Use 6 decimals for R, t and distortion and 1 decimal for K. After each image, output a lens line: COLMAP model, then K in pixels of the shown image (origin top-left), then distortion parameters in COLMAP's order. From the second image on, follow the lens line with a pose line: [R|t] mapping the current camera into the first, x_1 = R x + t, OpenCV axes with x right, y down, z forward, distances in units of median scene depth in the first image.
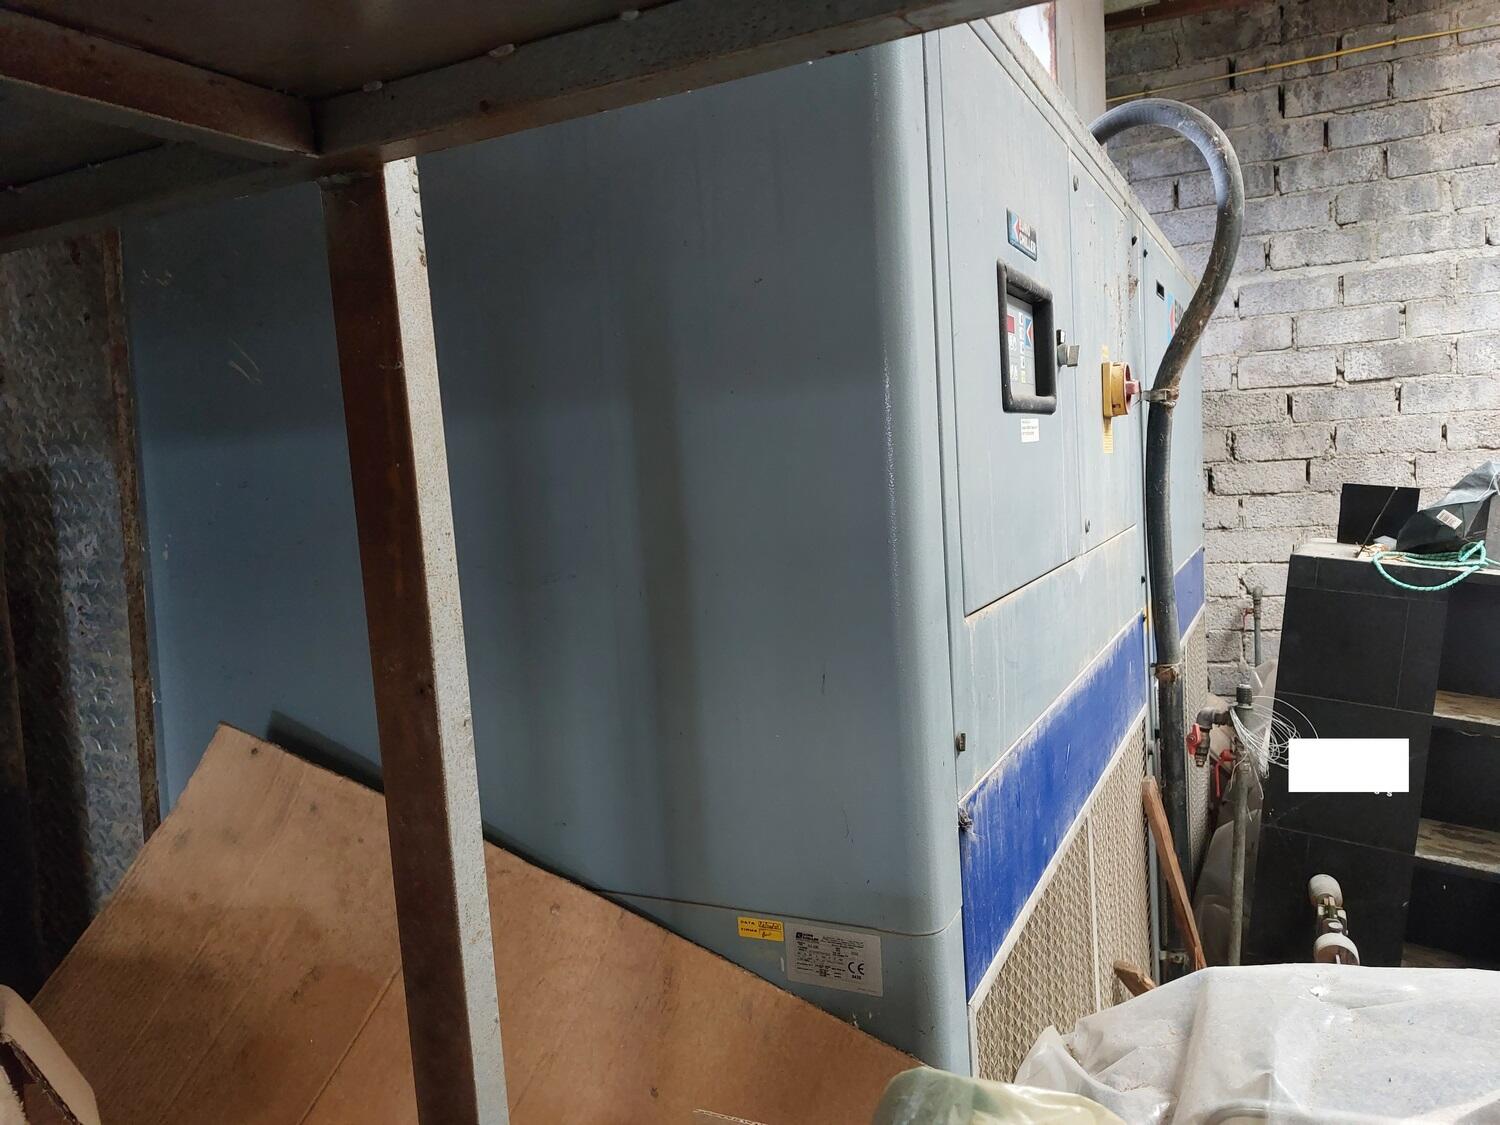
lens RADIAL K [[1073.1, 0, 780.7], [0, 1073.1, 562.4], [0, 0, 1]] dist [0.070271, -0.056556]
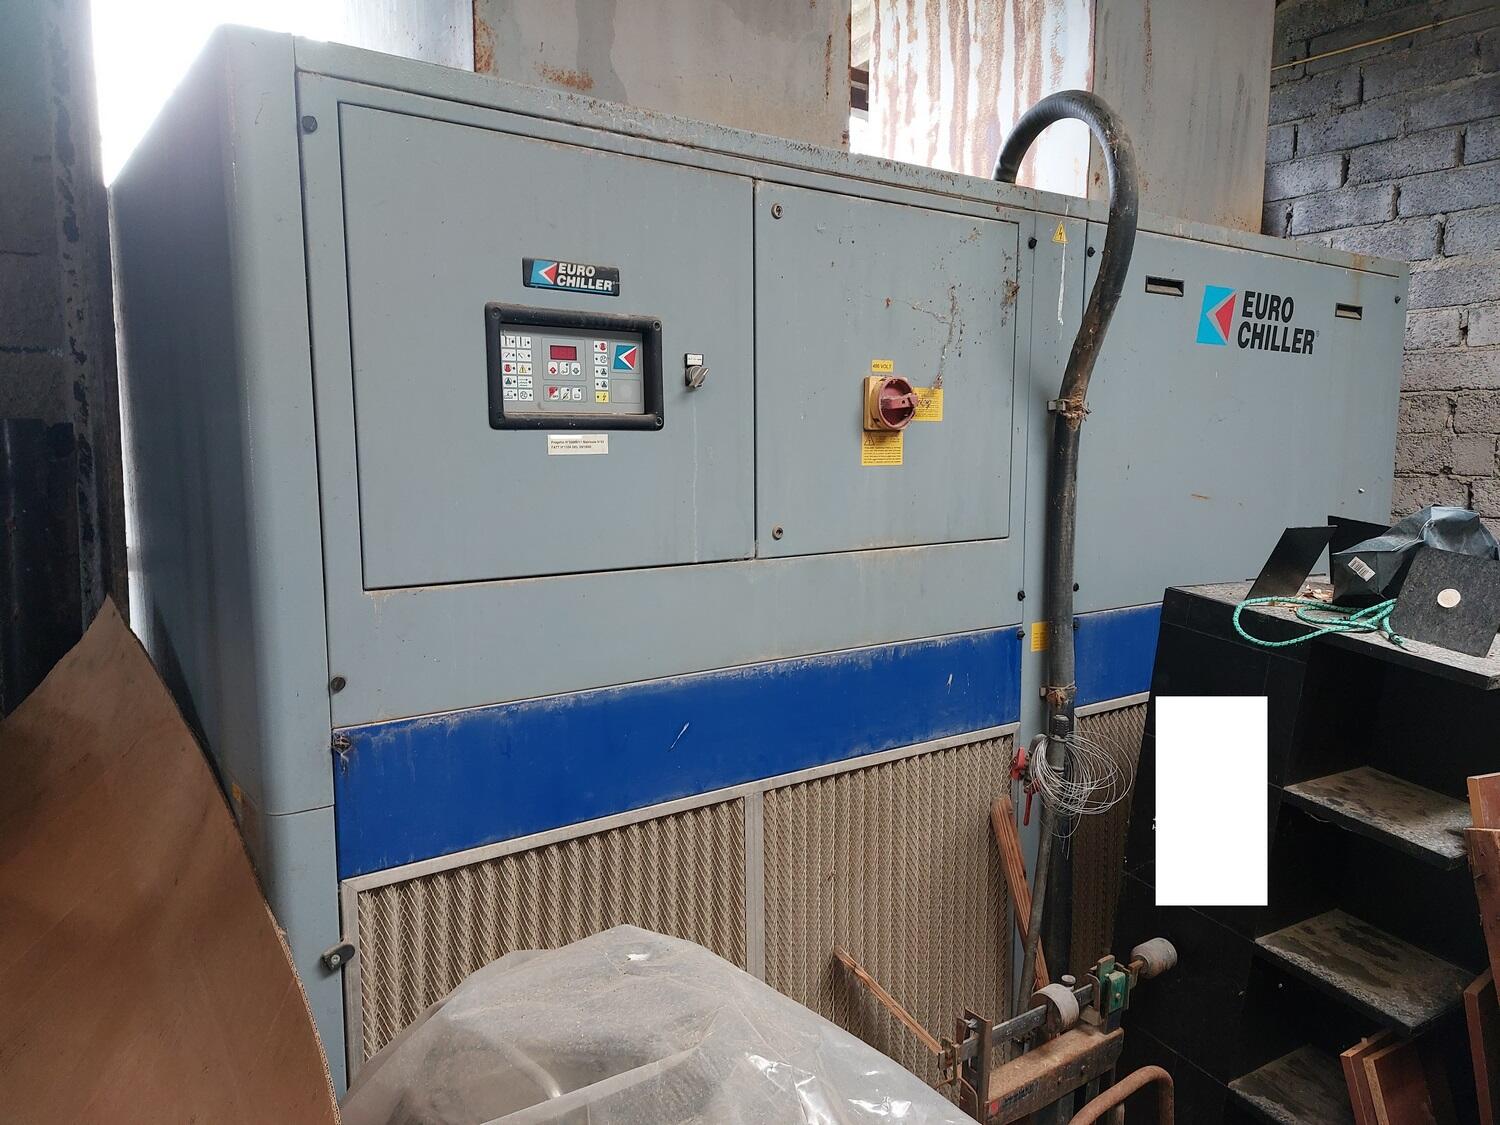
lens RADIAL K [[1069.0, 0, 755.4], [0, 1069.0, 568.9], [0, 0, 1]] dist [0.065494, -0.052912]
pose [[0.879842, 0.112963, -0.461646, 0.577352], [-0.092861, 0.993481, 0.066120, -0.050505], [0.466106, -0.015306, 0.884597, 0.037854]]
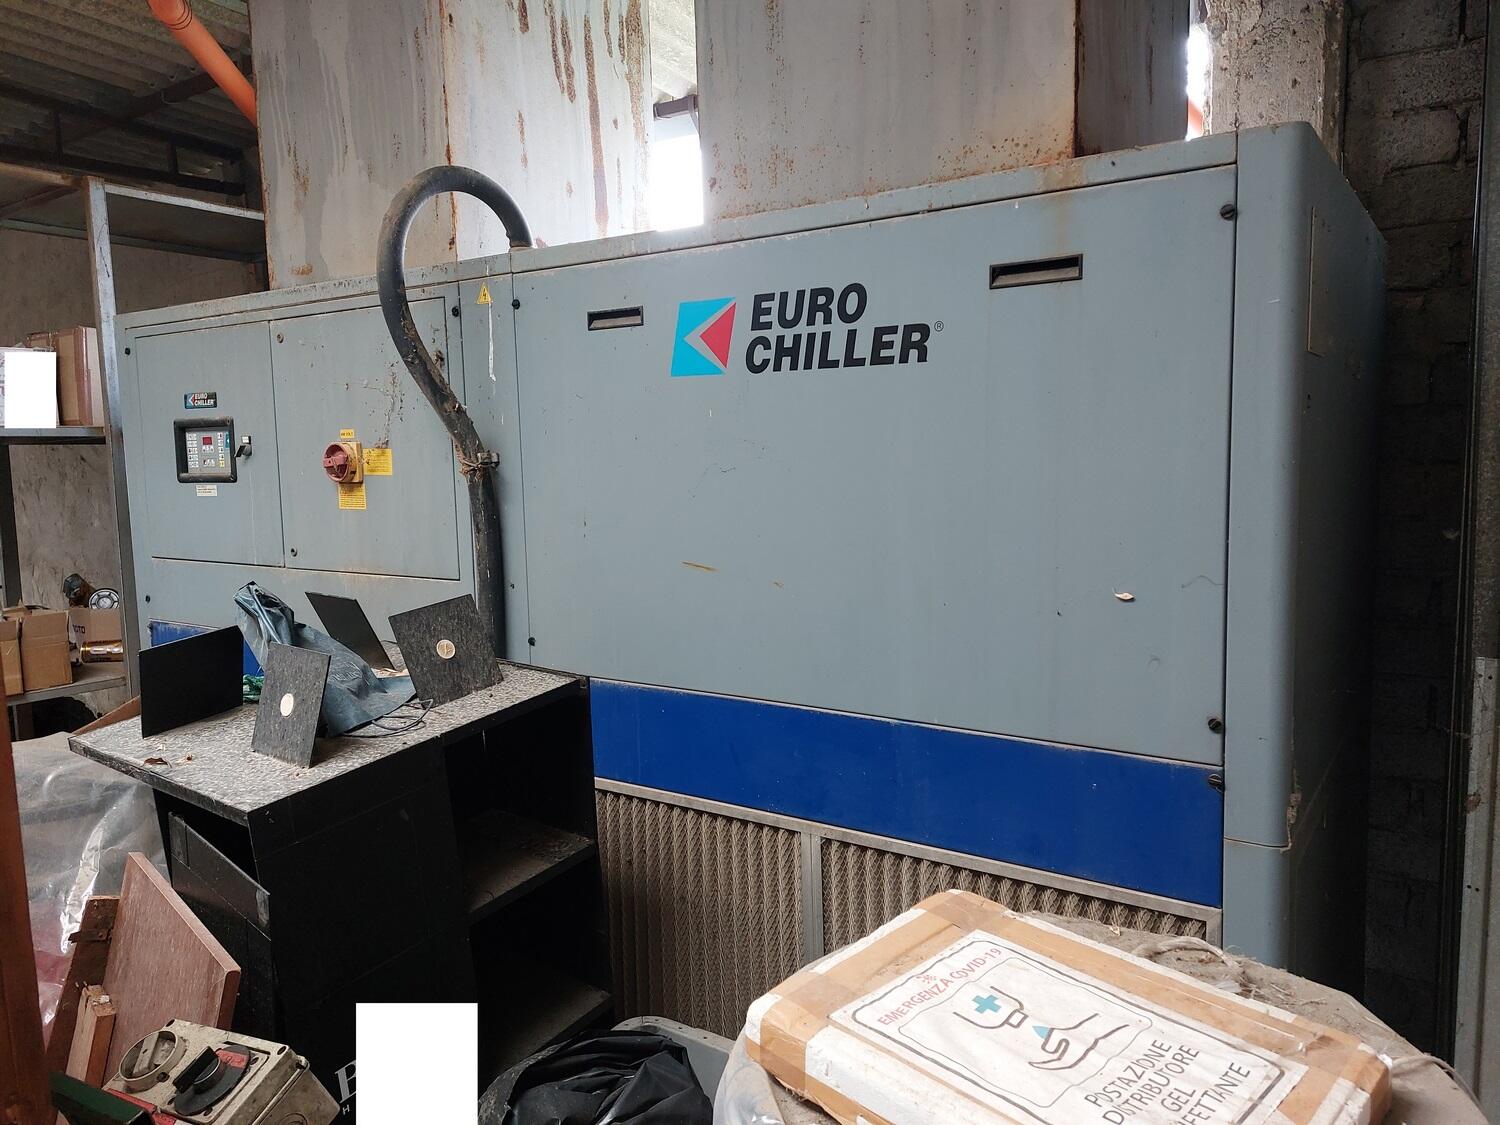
lens RADIAL K [[1085.7, 0, 767.2], [0, 1085.7, 588.2], [0, 0, 1]] dist [0.121004, -0.171149]
pose [[-0.153232, 0.172886, -0.972949, 1.346939], [-0.069656, 0.980238, 0.185151, -0.251951], [0.985732, 0.096143, -0.138161, 1.463271]]
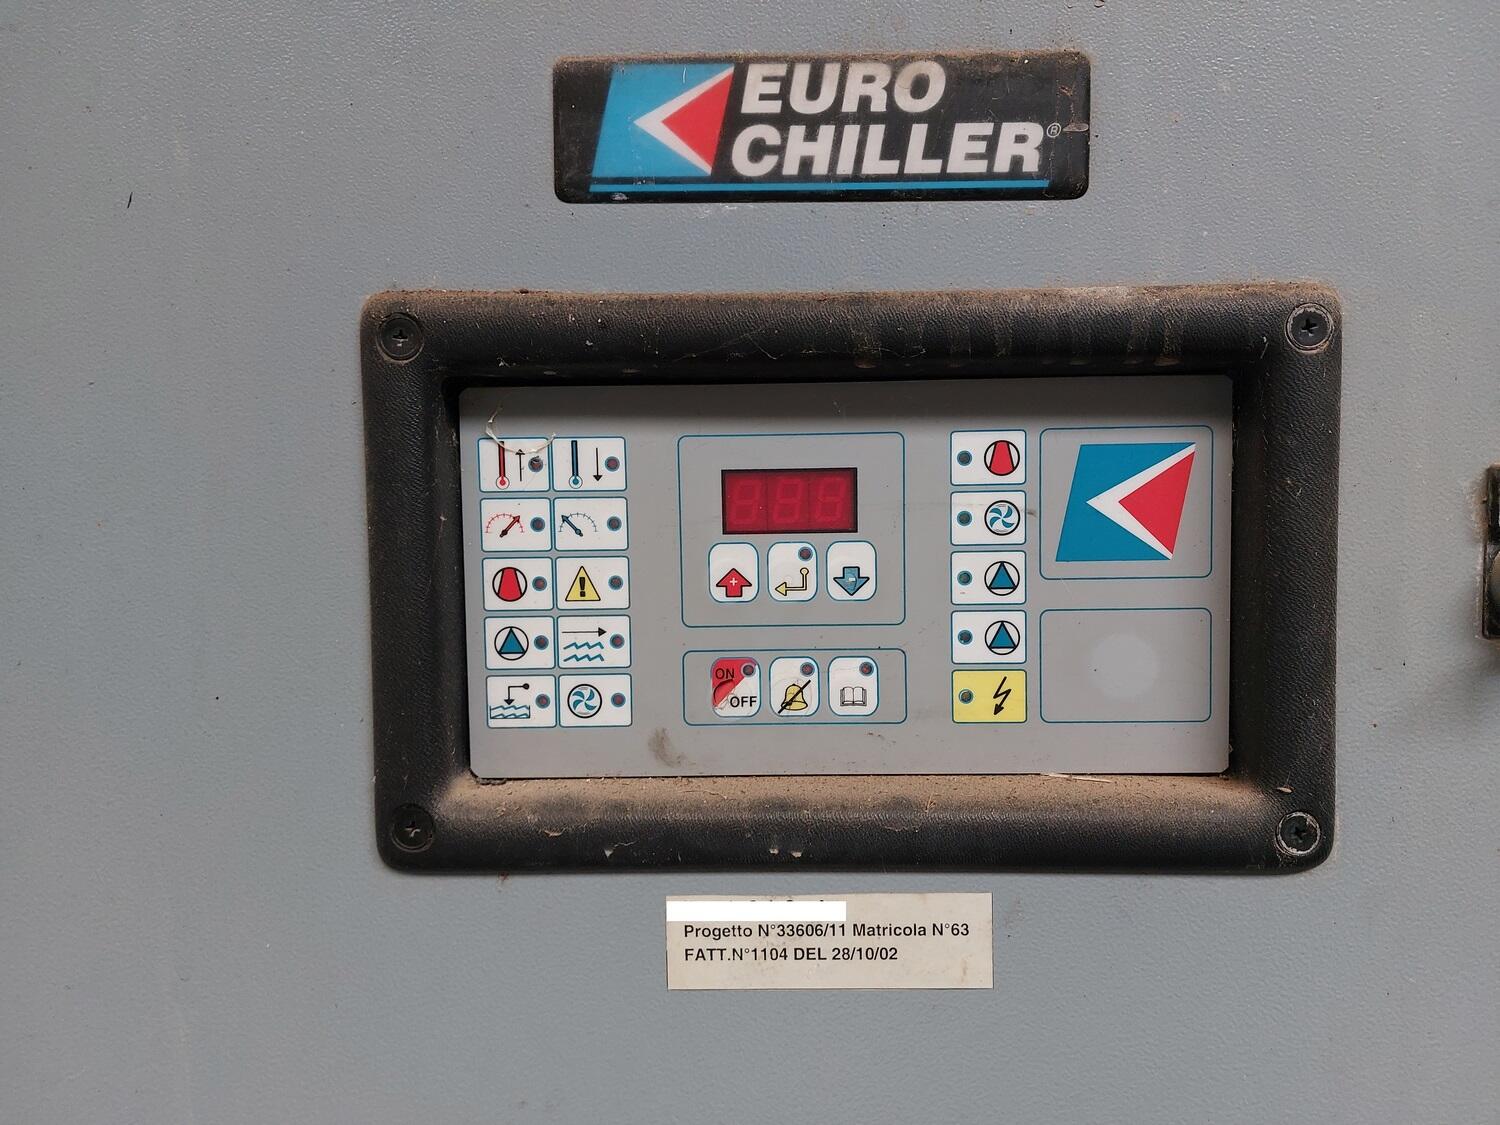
lens RADIAL K [[1069.0, 0, 755.4], [0, 1069.0, 568.9], [0, 0, 1]] dist [0.065494, -0.052912]
pose [[0.405507, 0.112624, -0.907127, 0.261501], [-0.098566, 0.991982, 0.079098, -0.134451], [0.908762, 0.057338, 0.413356, 0.536618]]
